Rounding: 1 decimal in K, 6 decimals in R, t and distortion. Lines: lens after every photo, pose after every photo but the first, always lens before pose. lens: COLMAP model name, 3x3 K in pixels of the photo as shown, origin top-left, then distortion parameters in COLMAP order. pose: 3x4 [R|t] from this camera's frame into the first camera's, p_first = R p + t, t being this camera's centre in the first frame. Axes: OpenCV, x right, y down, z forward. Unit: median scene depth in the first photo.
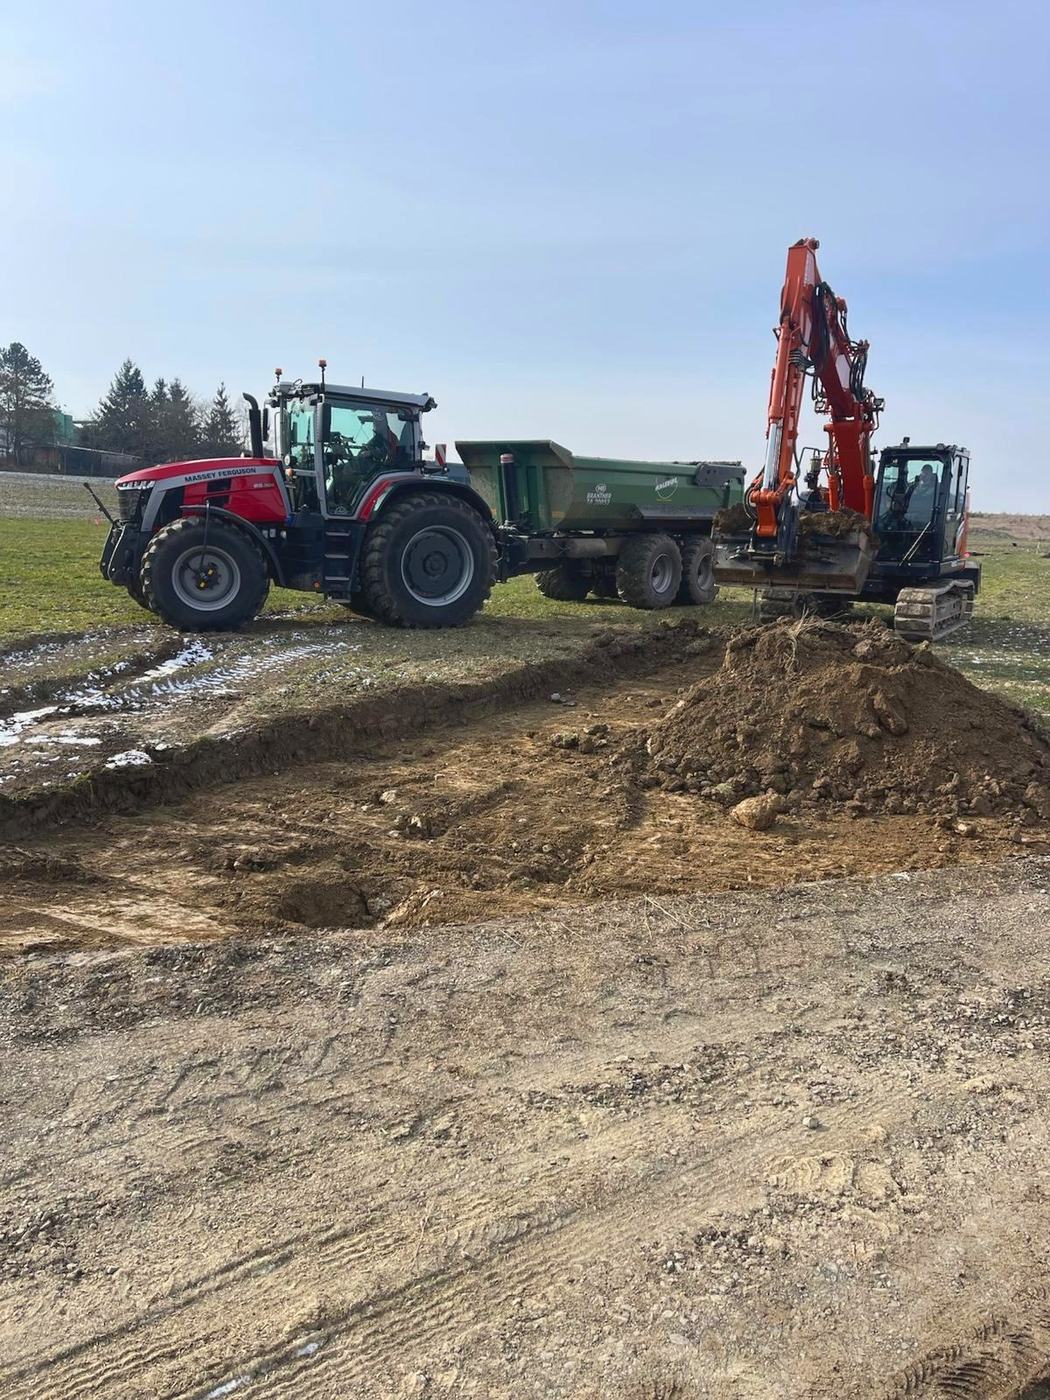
lens RADIAL K [[1115.5, 0, 531.4], [0, 1115.5, 706.6], [0, 0, 1]] dist [0.031061, -0.005150]
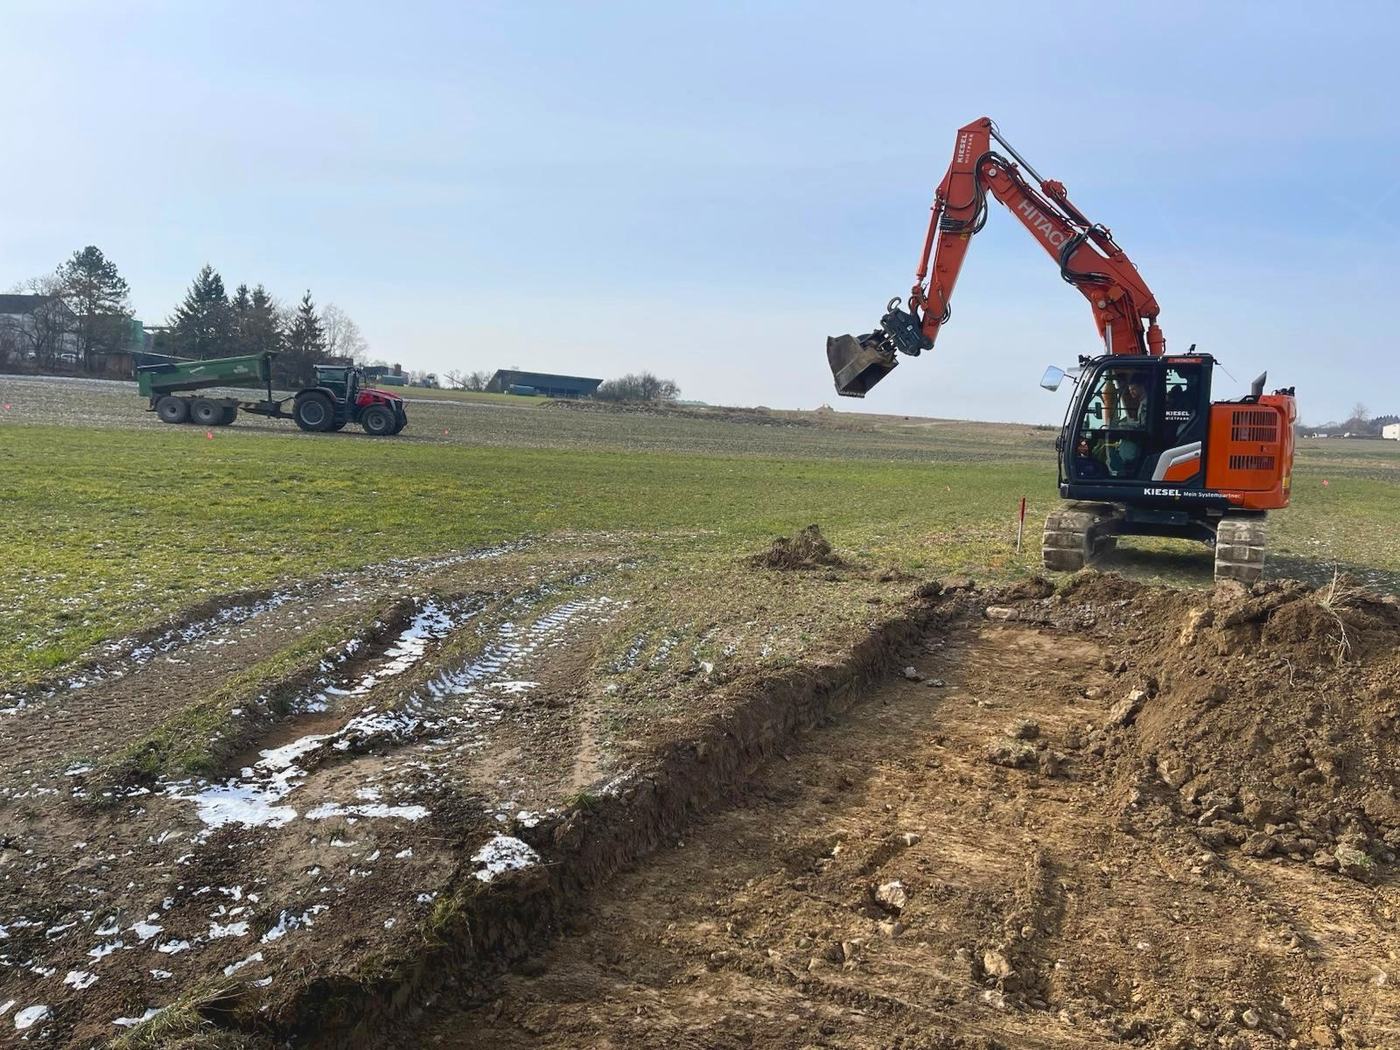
lens RADIAL K [[1115.5, 0, 696.3], [0, 1115.5, 518.7], [0, 0, 1]] dist [0.031061, -0.005150]
pose [[0.996794, -0.002370, 0.079970, -0.187299], [0.009178, 0.996350, -0.084869, -0.050477], [-0.079477, 0.085331, 0.993178, 0.233800]]
